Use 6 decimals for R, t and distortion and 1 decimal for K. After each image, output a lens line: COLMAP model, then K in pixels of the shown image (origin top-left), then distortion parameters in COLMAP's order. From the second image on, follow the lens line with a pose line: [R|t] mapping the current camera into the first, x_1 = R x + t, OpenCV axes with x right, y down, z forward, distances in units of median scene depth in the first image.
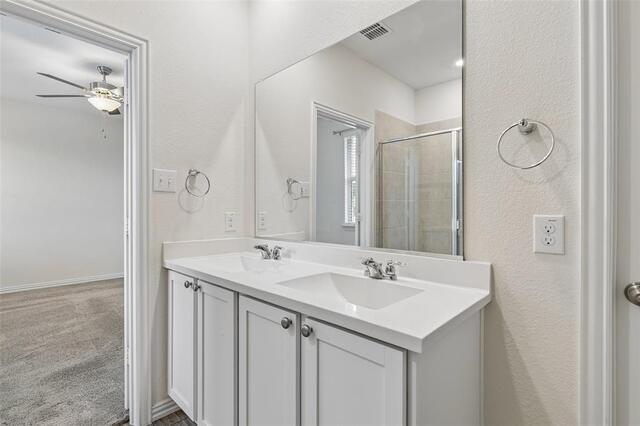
lens RADIAL K [[303.3, 0, 320.0], [0, 303.3, 213.0], [0, 0, 1]] dist [-0.000107, -0.000004]
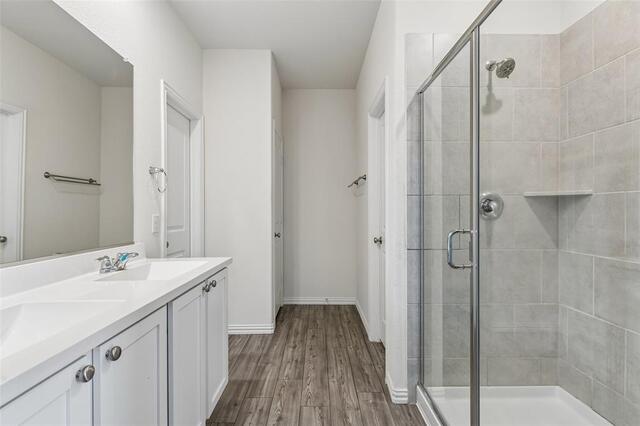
lens RADIAL K [[303.3, 0, 320.0], [0, 303.3, 213.0], [0, 0, 1]] dist [-0.000107, -0.000004]
pose [[-0.700062, 0.003461, 0.714074, -1.200150], [0.004716, 0.999989, -0.000223, -0.002412], [-0.714066, 0.003212, -0.700071, 1.277290]]
